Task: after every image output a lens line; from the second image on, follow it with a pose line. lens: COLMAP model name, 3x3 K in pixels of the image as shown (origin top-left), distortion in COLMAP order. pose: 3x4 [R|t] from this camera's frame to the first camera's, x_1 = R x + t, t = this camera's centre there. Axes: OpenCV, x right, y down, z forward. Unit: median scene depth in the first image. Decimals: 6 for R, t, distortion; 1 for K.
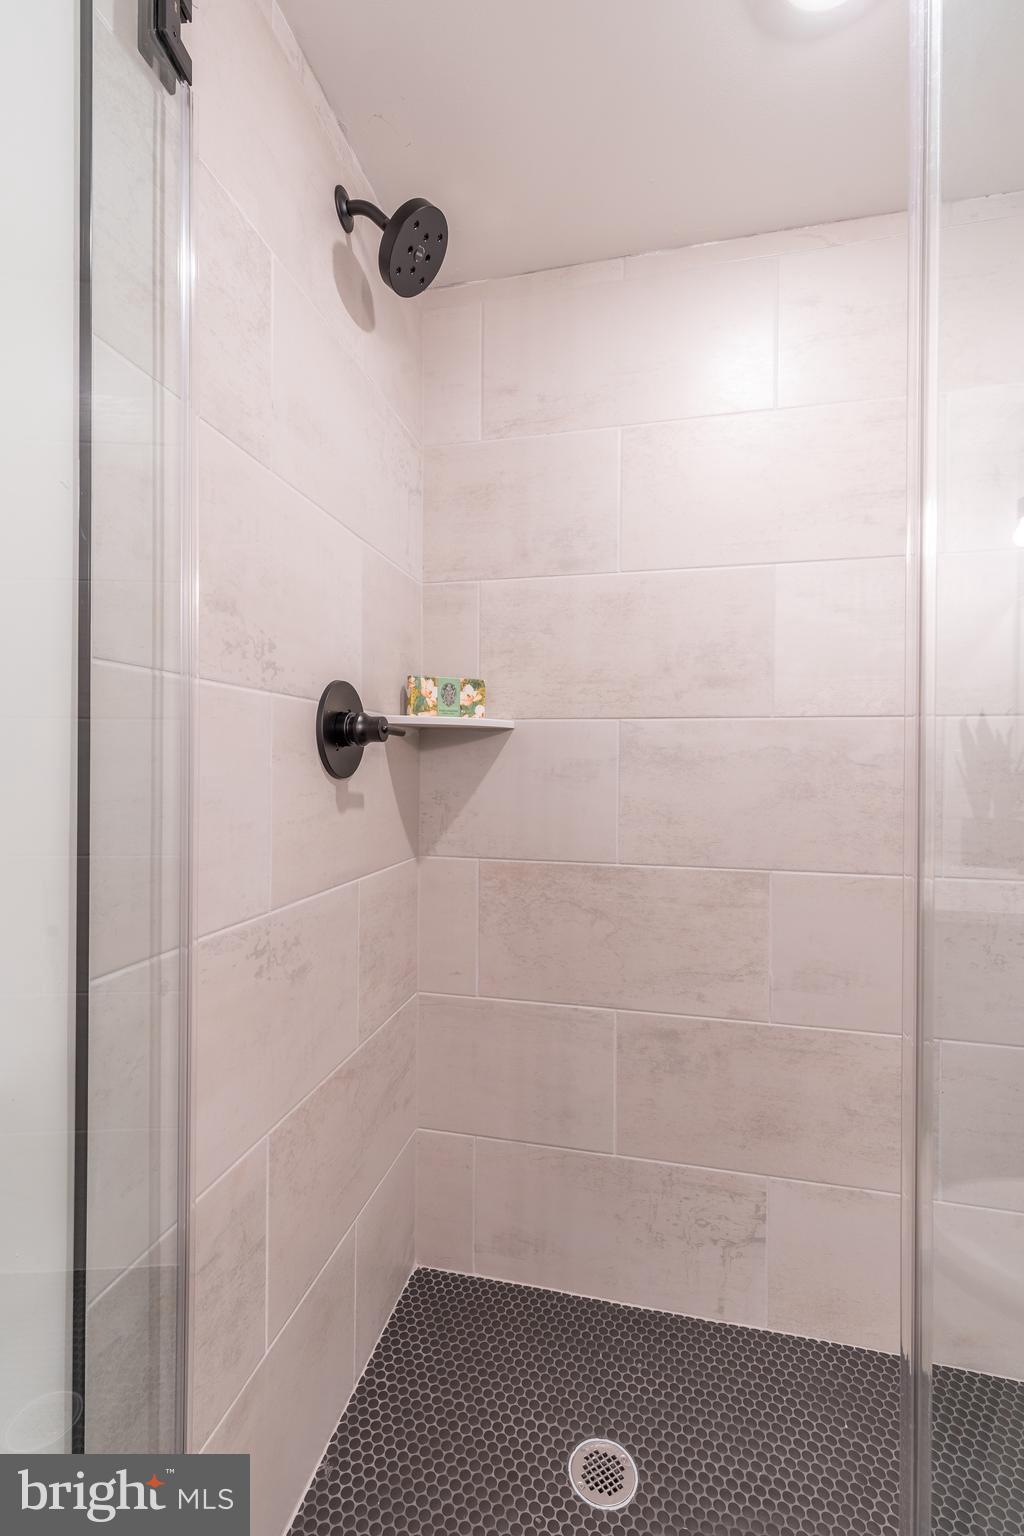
lens RADIAL K [[695.5, 0, 499.2], [0, 695.5, 777.9], [0, 0, 1]] dist [0.003061, -0.000194]
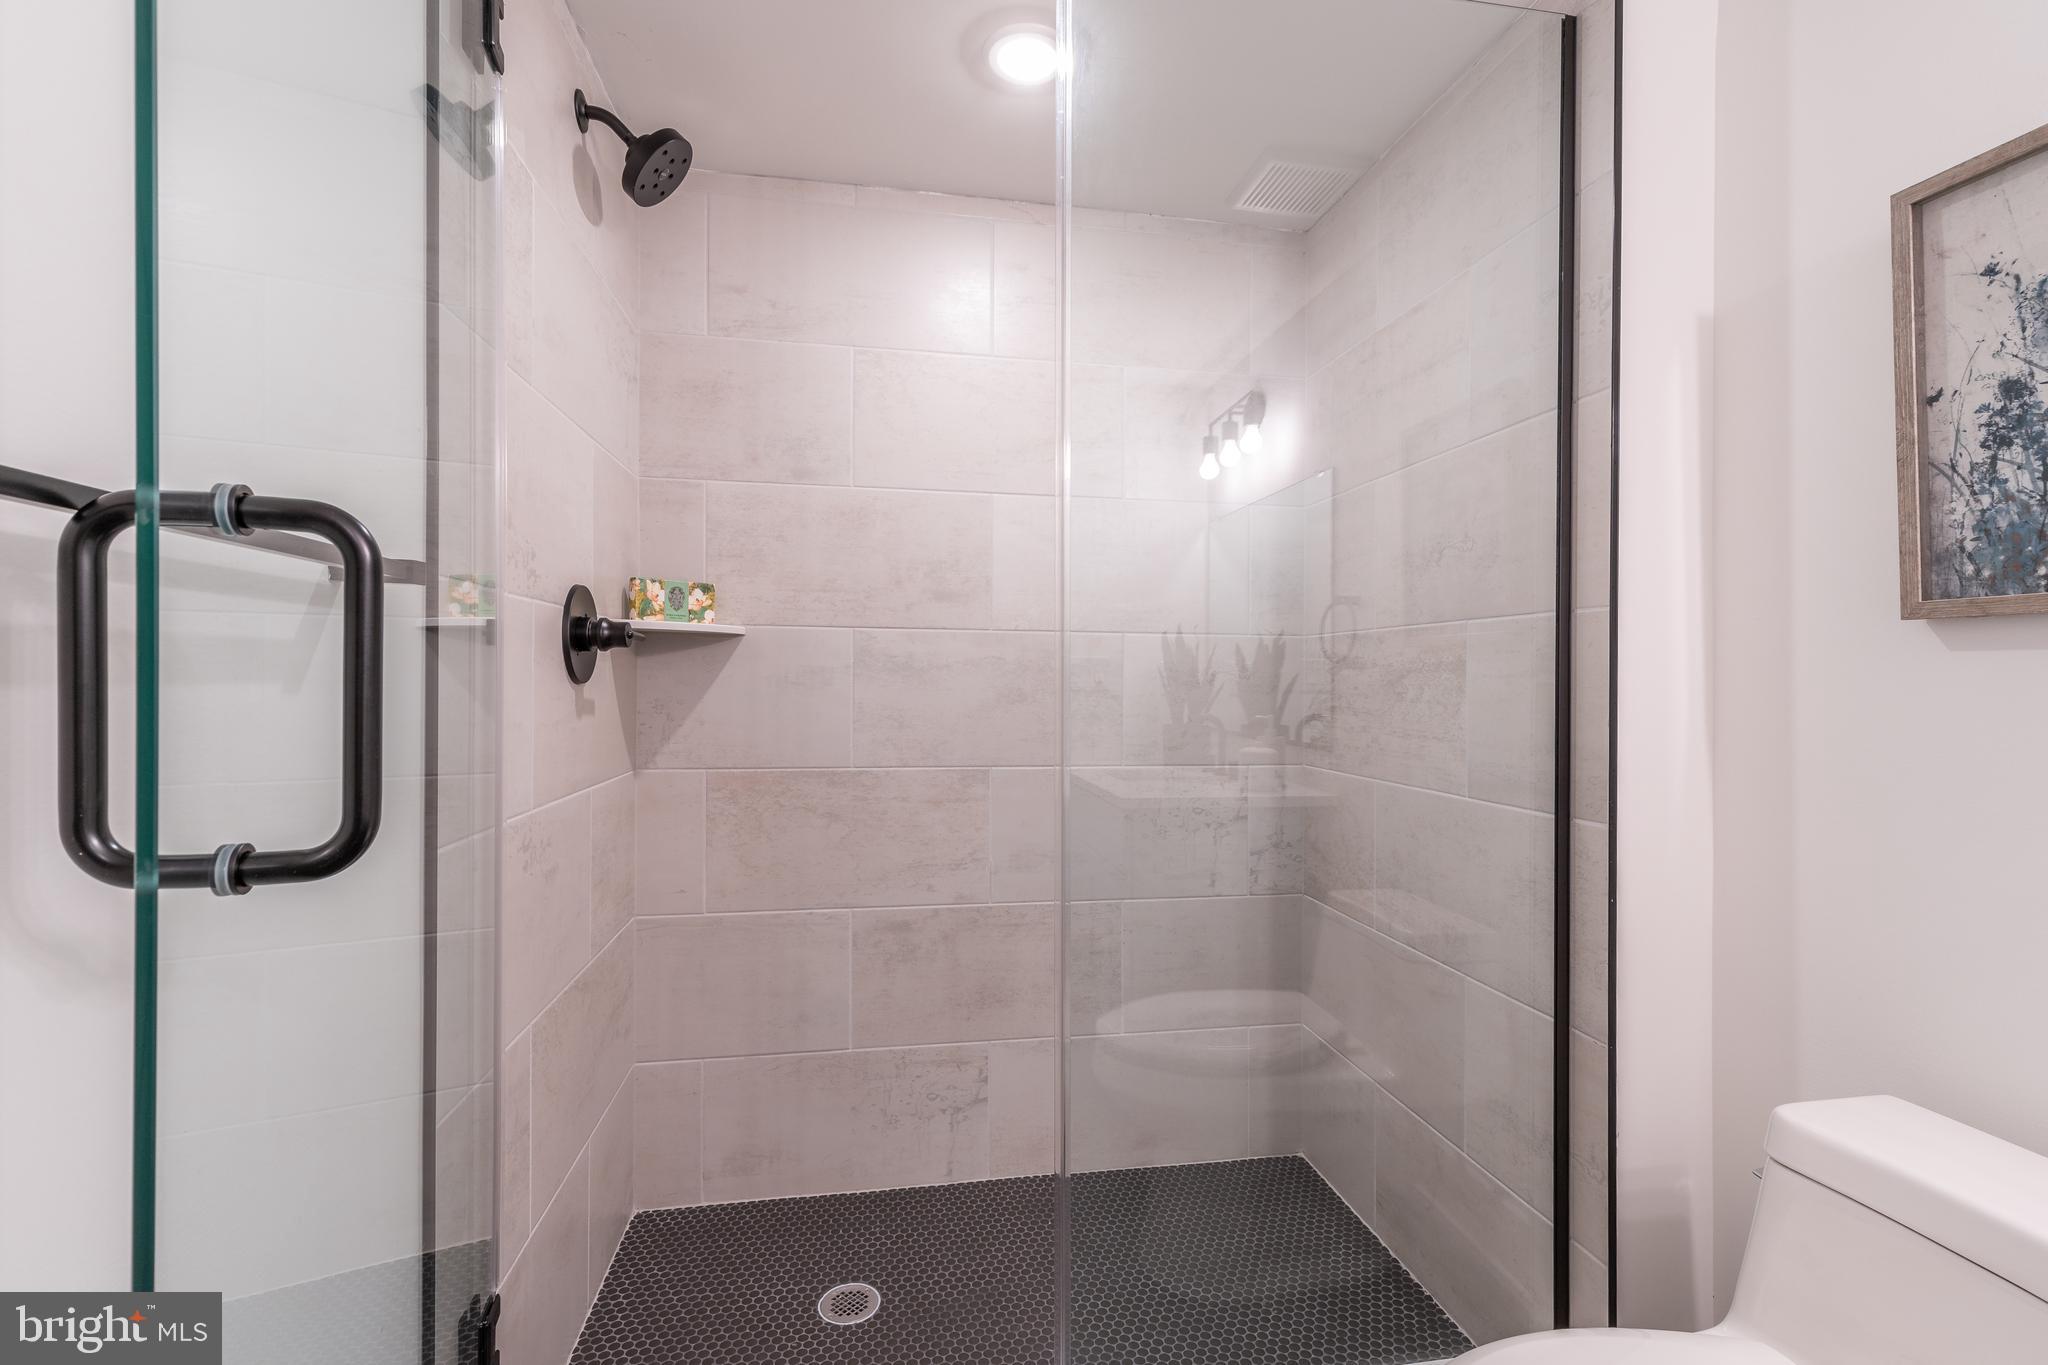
lens RADIAL K [[927.4, 0, 1045.9], [0, 927.4, 689.9], [0, 0, 1]] dist [0.003061, -0.000194]
pose [[0.914841, -0.003638, 0.403798, -0.124738], [0.006106, 0.999970, -0.004826, 0.016433], [-0.403768, 0.006880, 0.914835, -0.385400]]
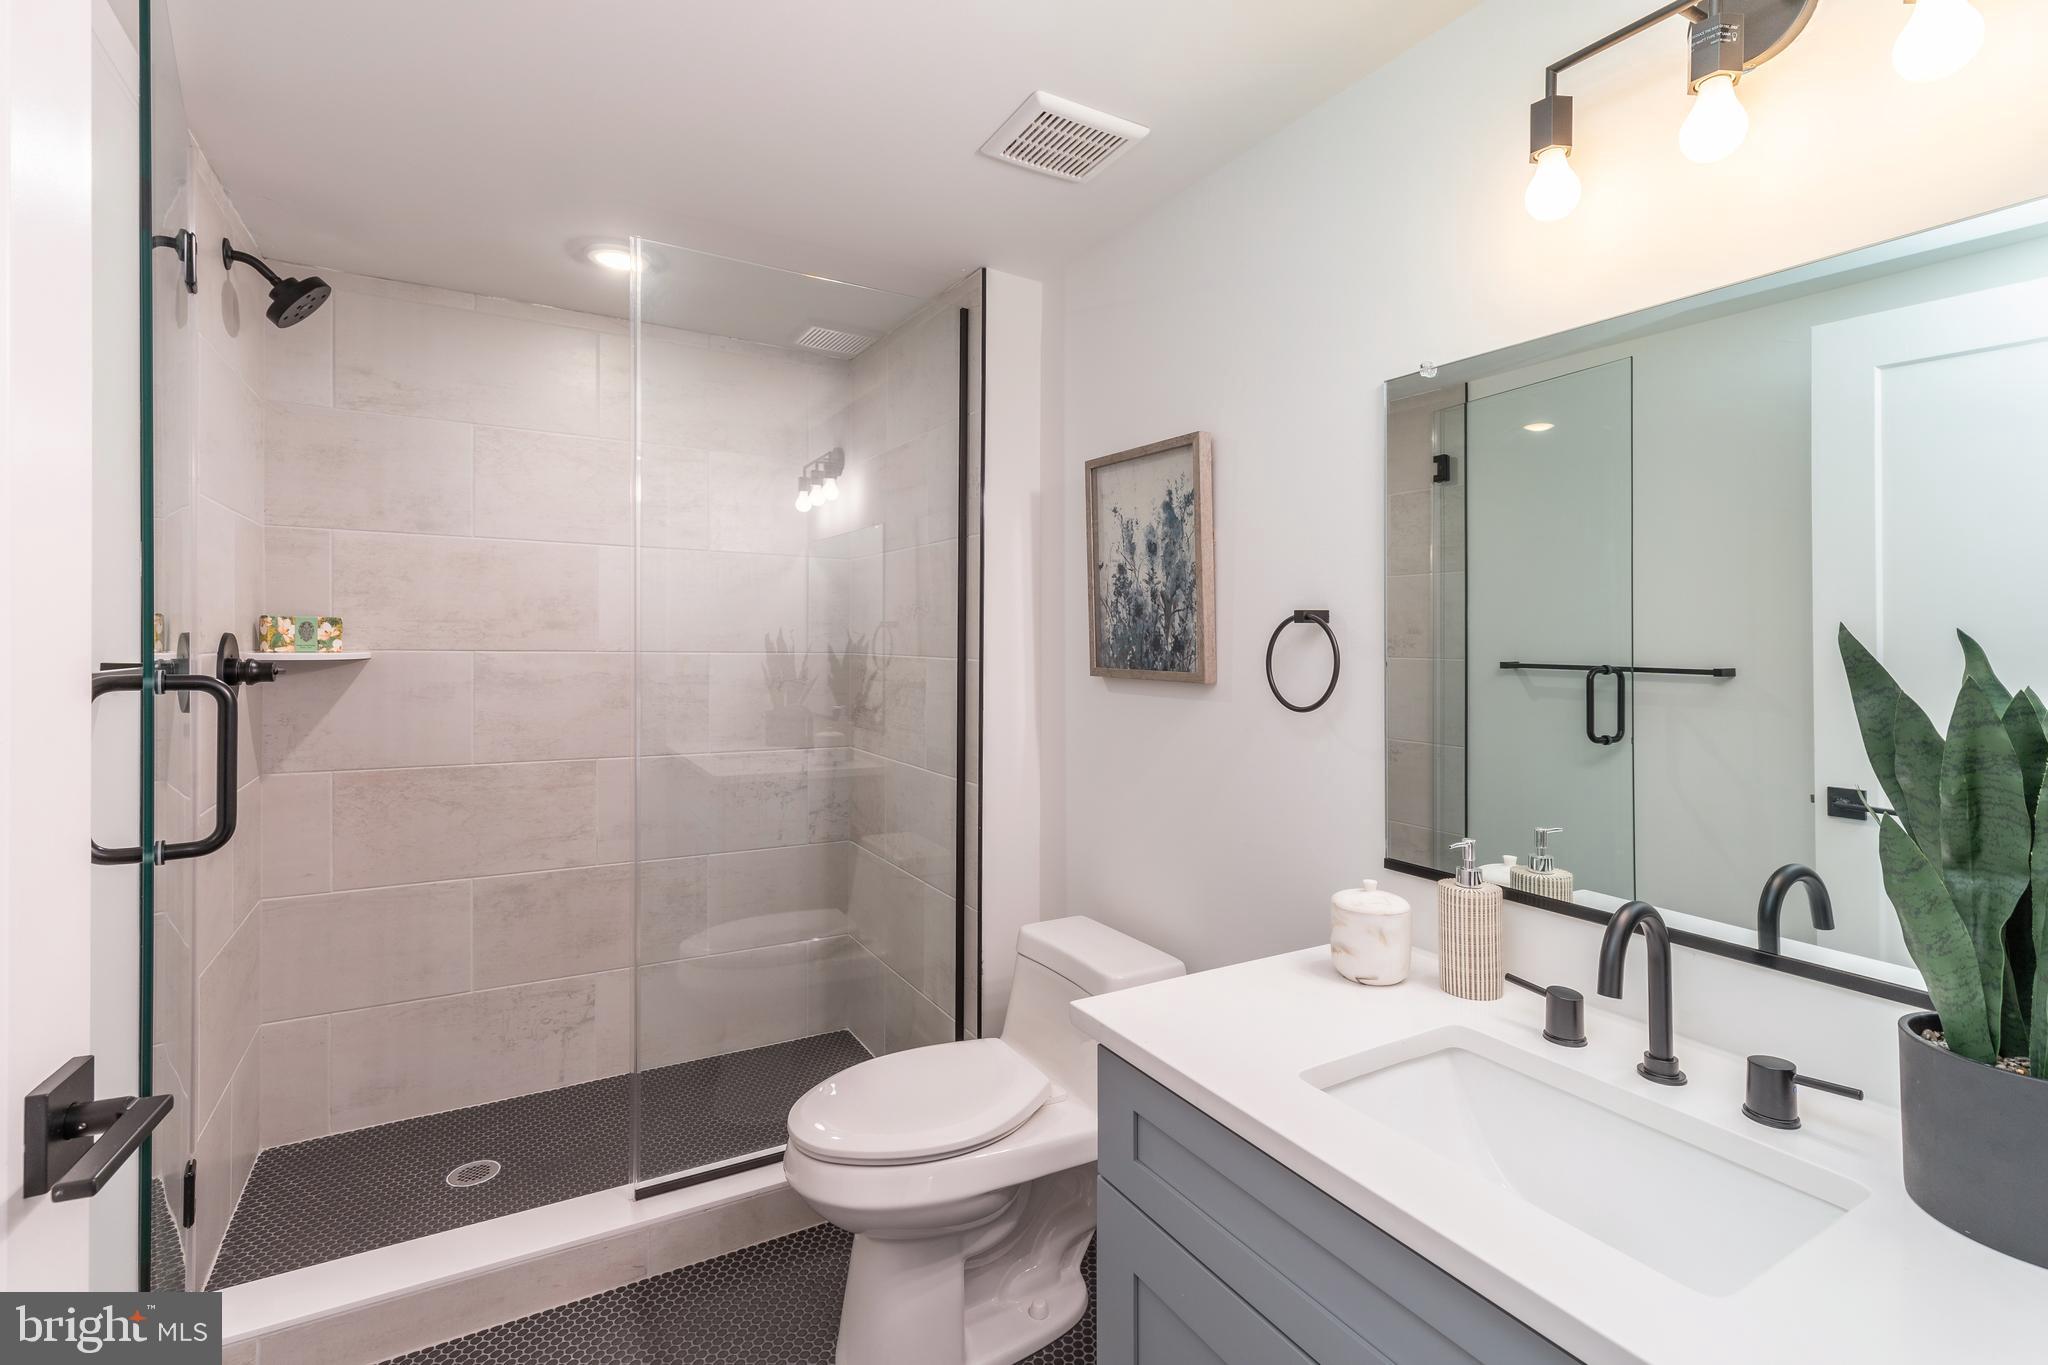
lens RADIAL K [[941.5, 0, 1048.4], [0, 941.5, 650.0], [0, 0, 1]] dist [0.001979, 0.000243]
pose [[0.715996, -0.004979, 0.698086, -0.285928], [0.007656, 0.999970, -0.000720, -0.078473], [-0.698062, 0.005859, 0.716013, -0.999262]]
